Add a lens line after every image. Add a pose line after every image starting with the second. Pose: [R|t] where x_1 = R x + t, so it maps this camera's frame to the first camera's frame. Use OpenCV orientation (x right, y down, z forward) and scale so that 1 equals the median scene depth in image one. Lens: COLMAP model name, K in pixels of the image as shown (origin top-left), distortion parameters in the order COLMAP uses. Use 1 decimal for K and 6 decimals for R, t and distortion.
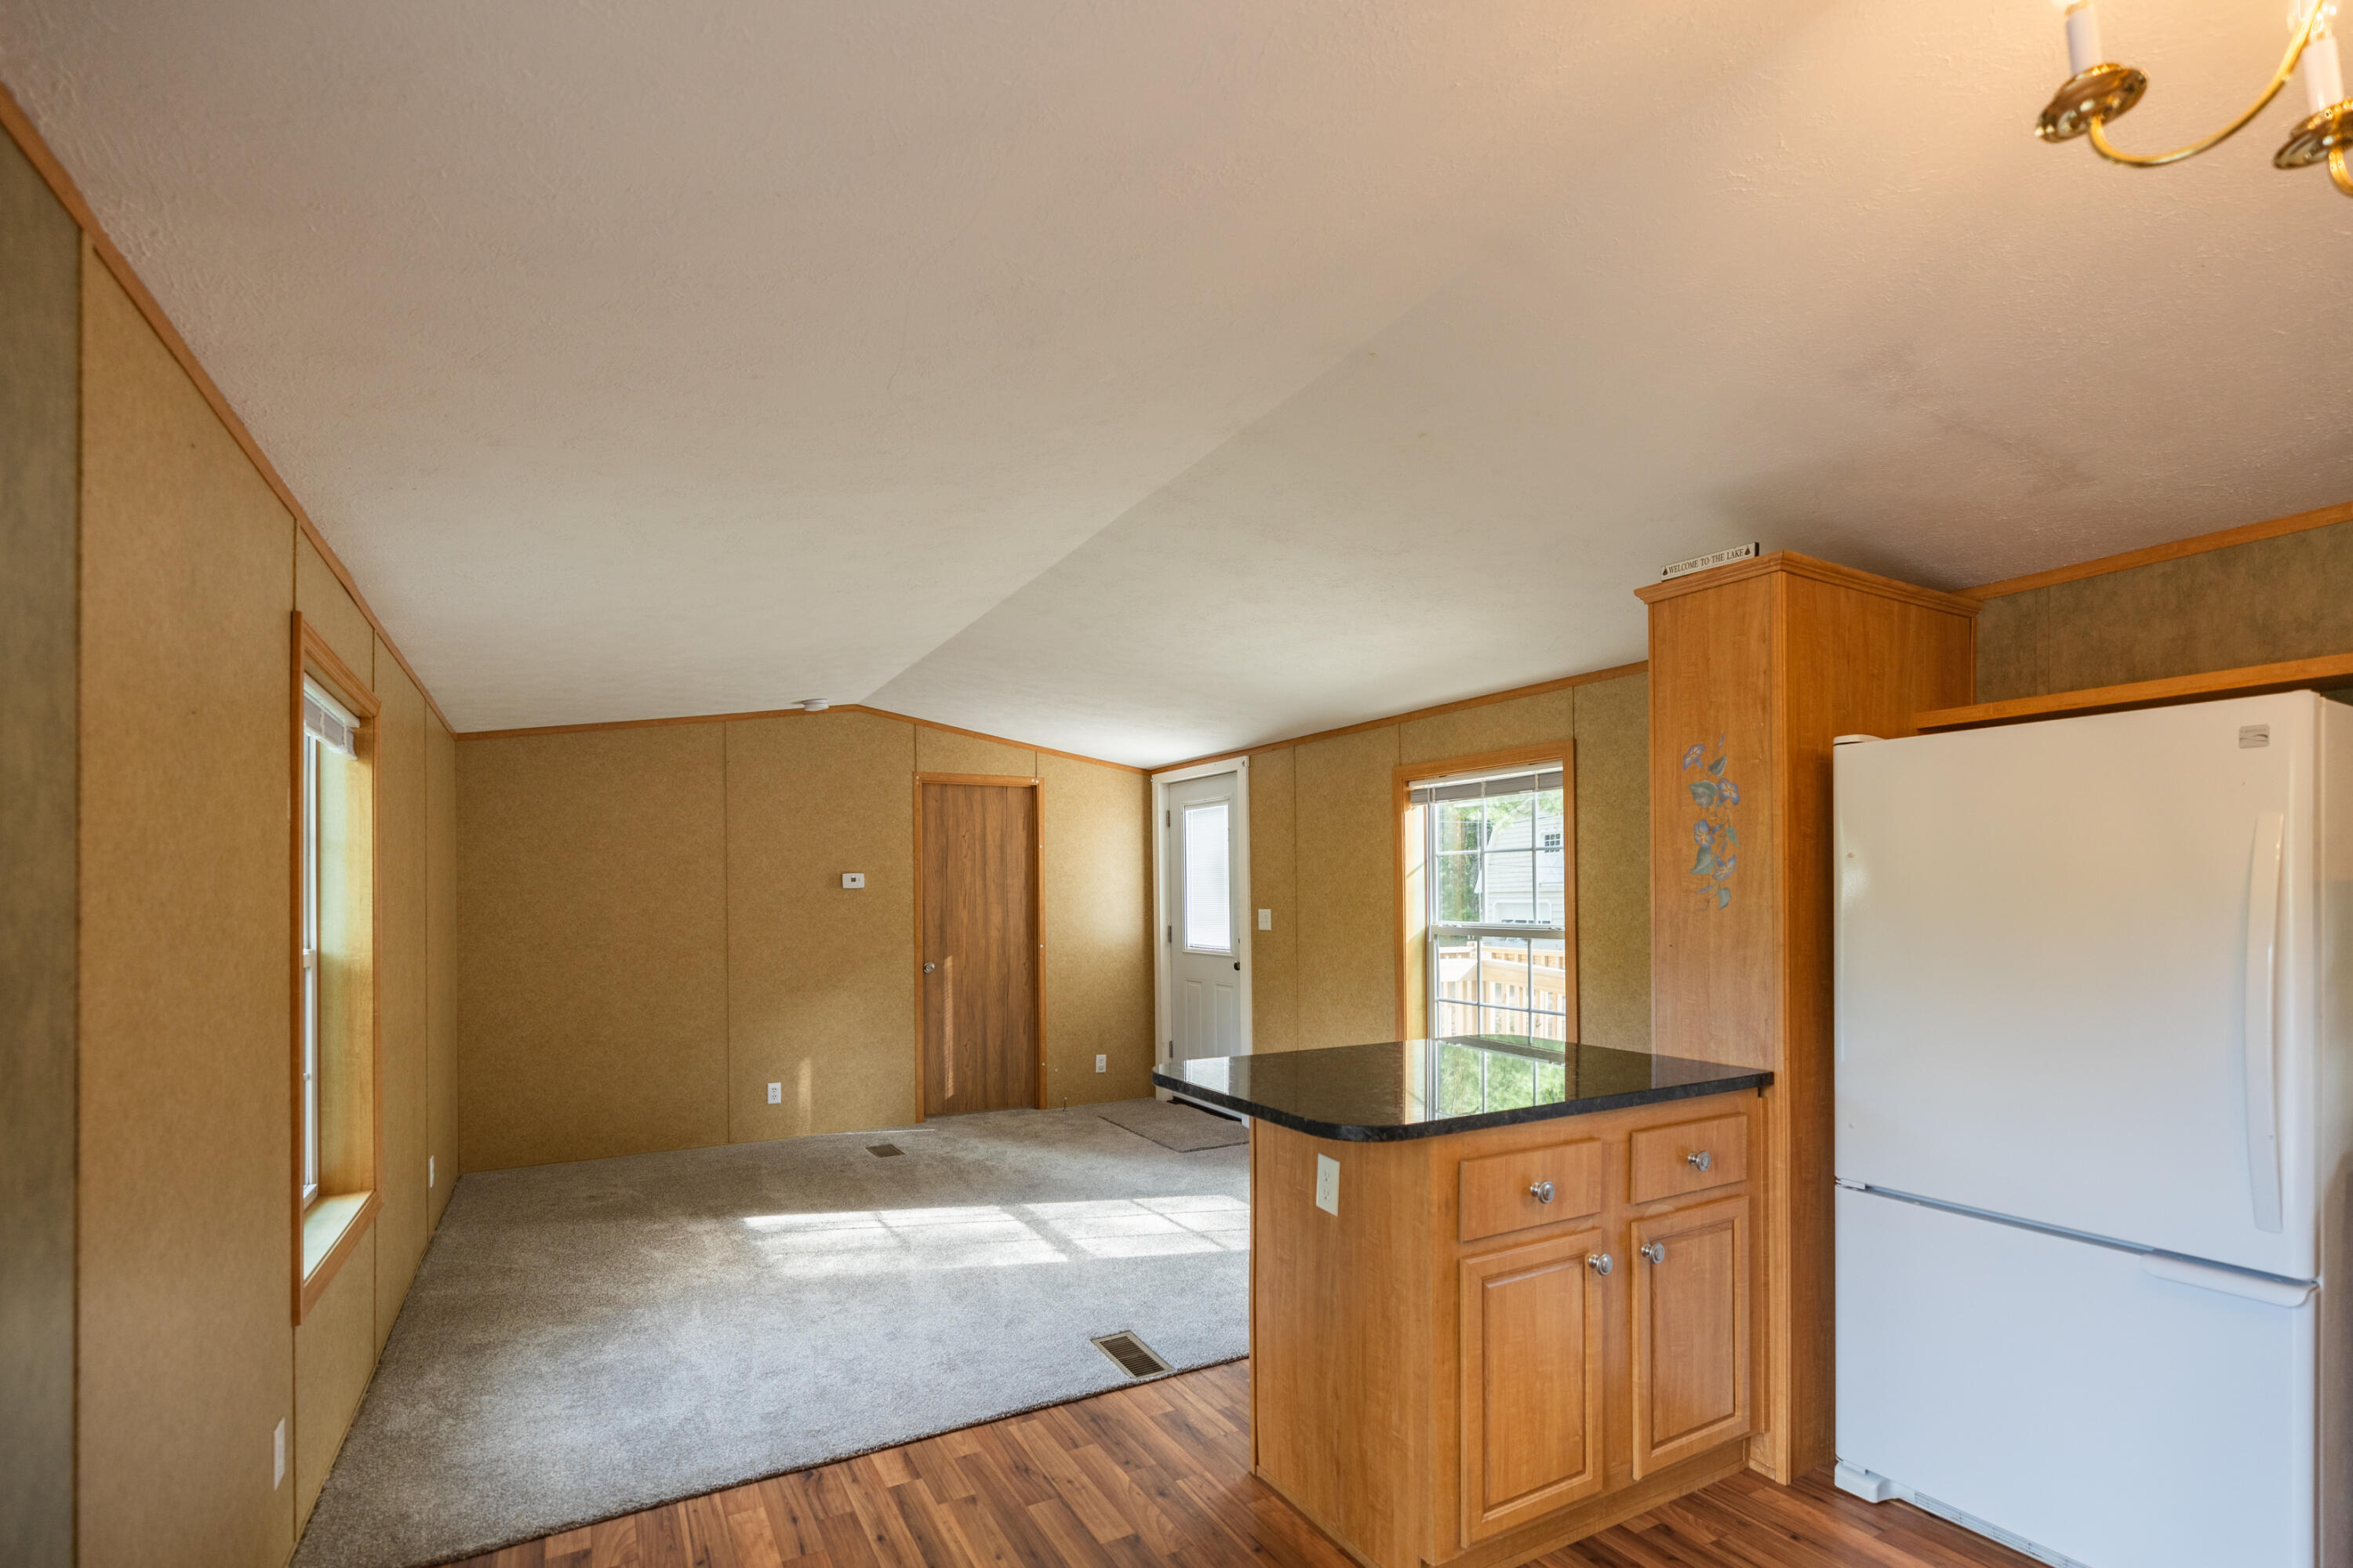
lens RADIAL K [[1068.3, 0, 1154.5], [0, 1068.3, 893.3], [0, 0, 1]] dist [0.000835, 0.000233]
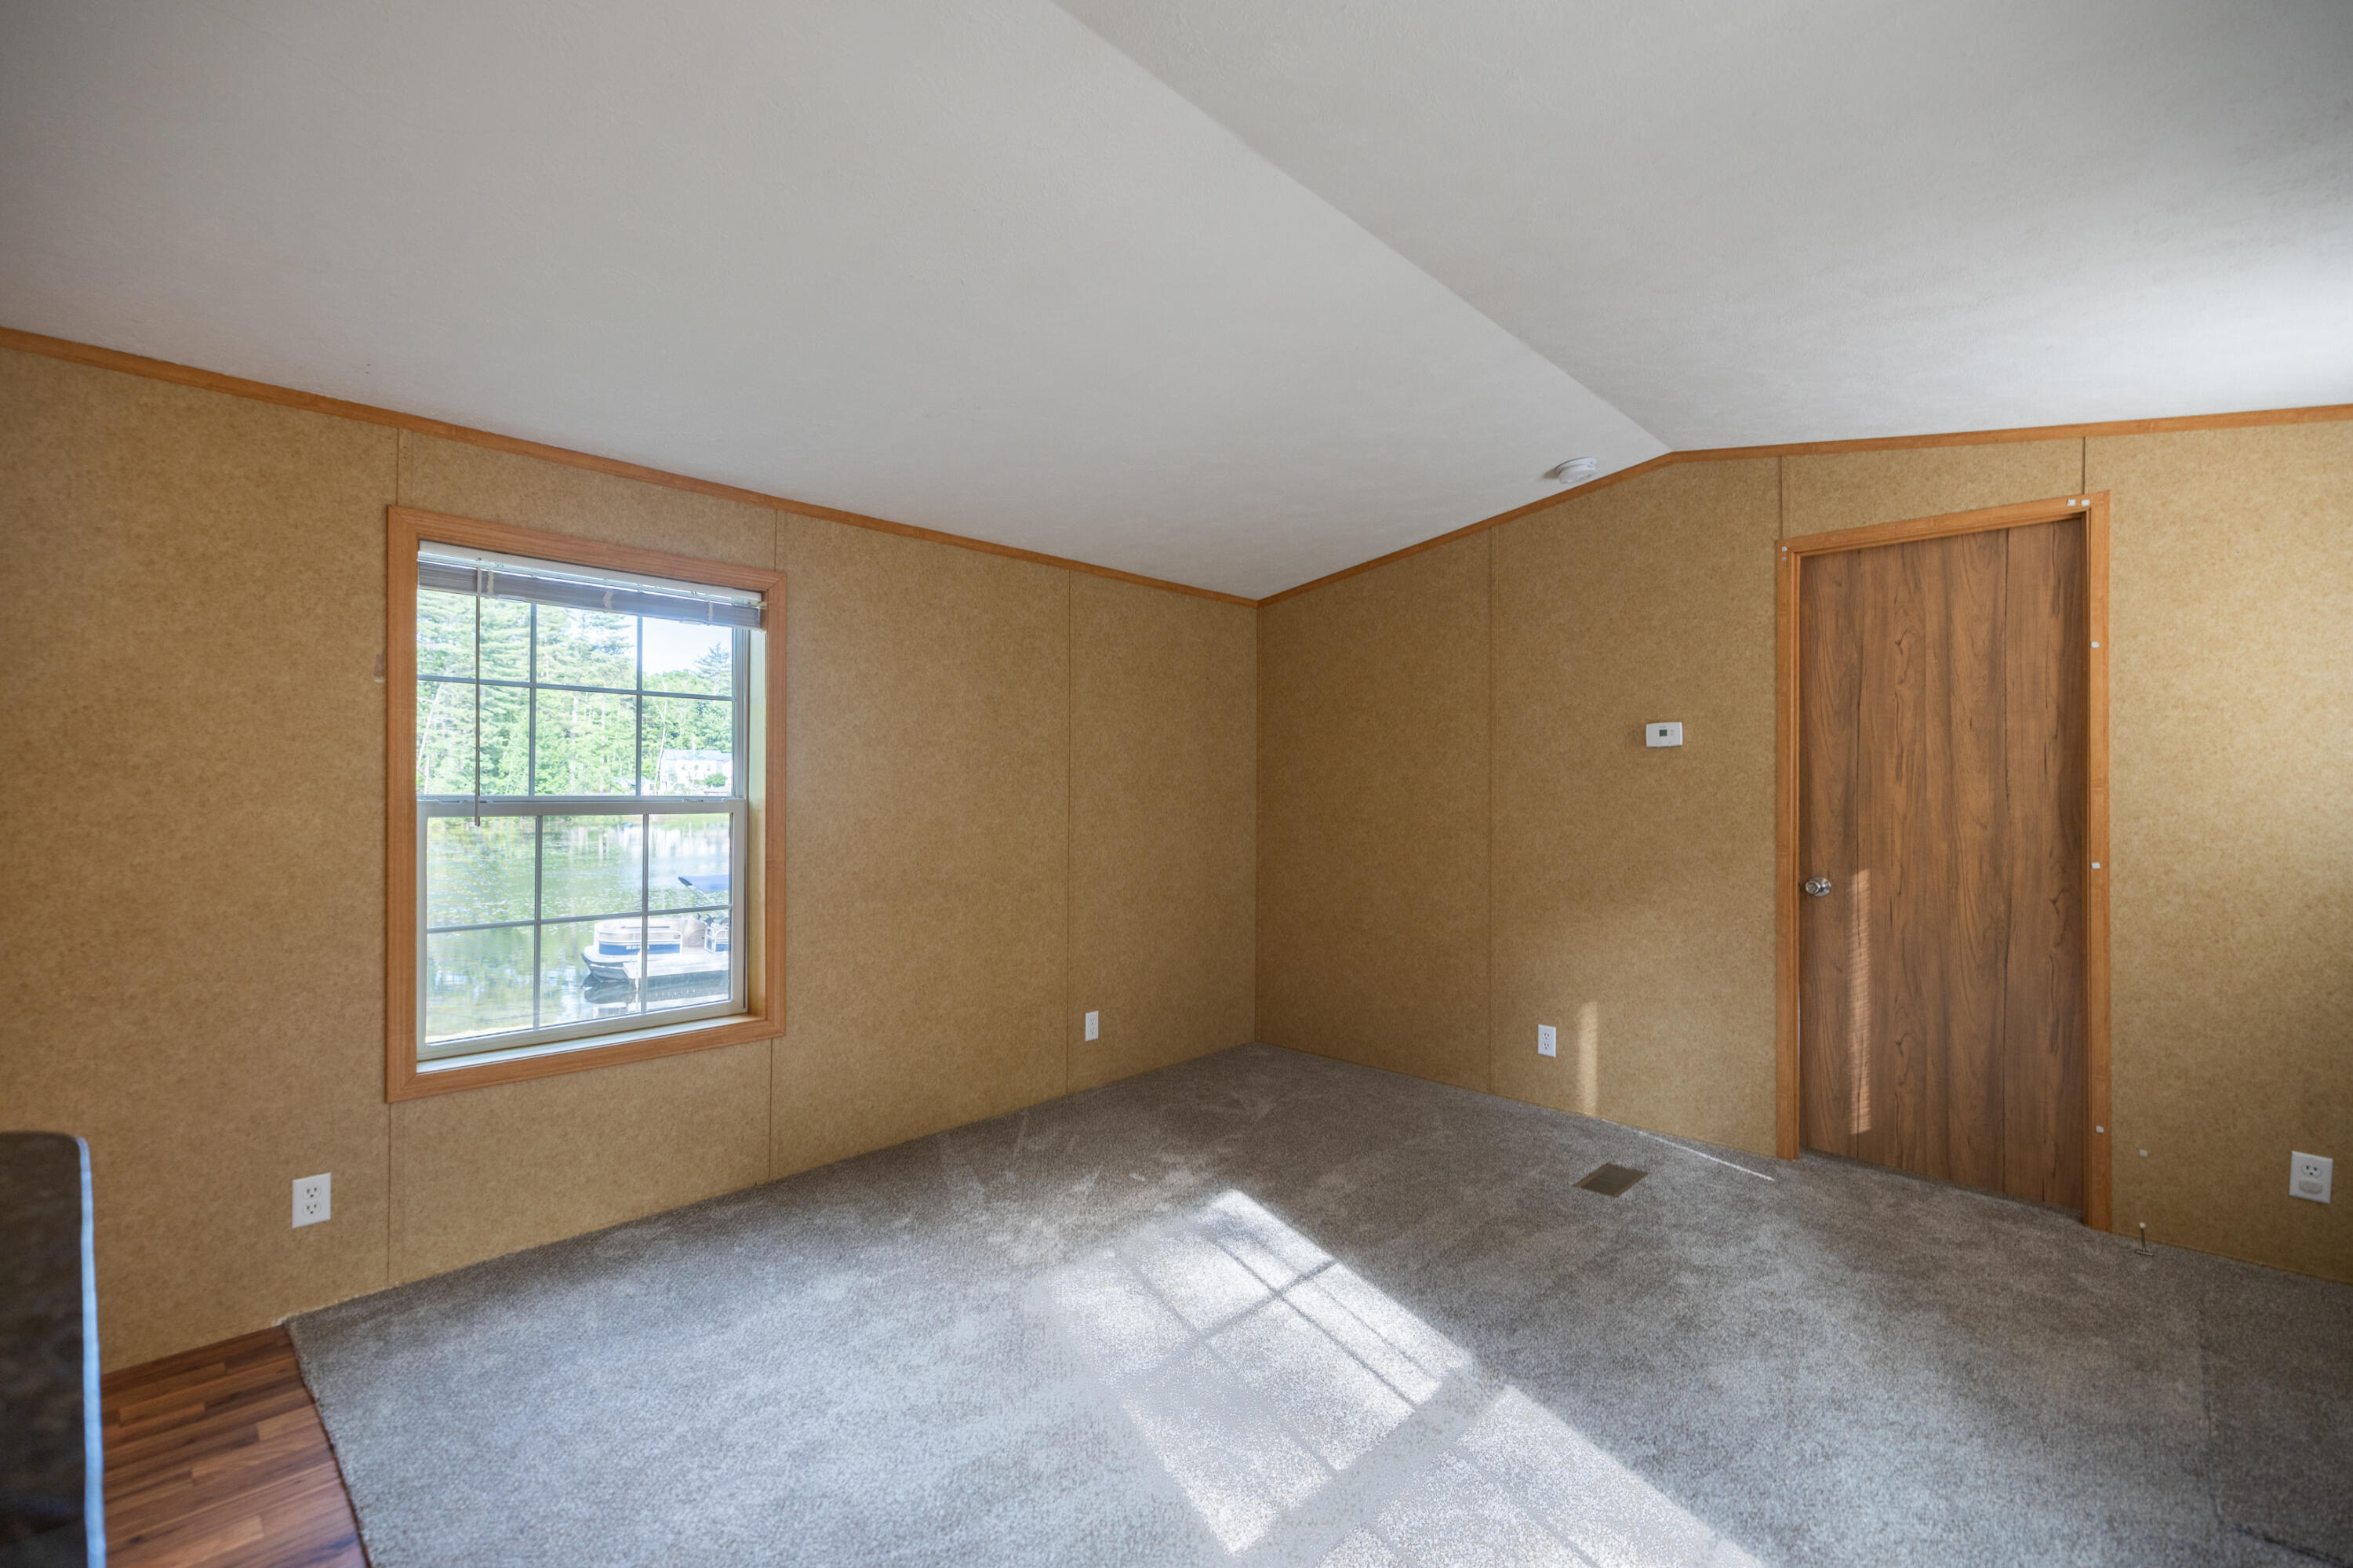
lens RADIAL K [[1020.1, 0, 1178.9], [0, 1020.1, 782.8], [0, 0, 1]] dist [0.002028, 0.000325]
pose [[0.307047, 0.004117, -0.951686, 0.194638], [-0.001938, 0.999991, 0.003701, 0.014332], [0.951692, 0.000708, 0.307052, 0.526166]]
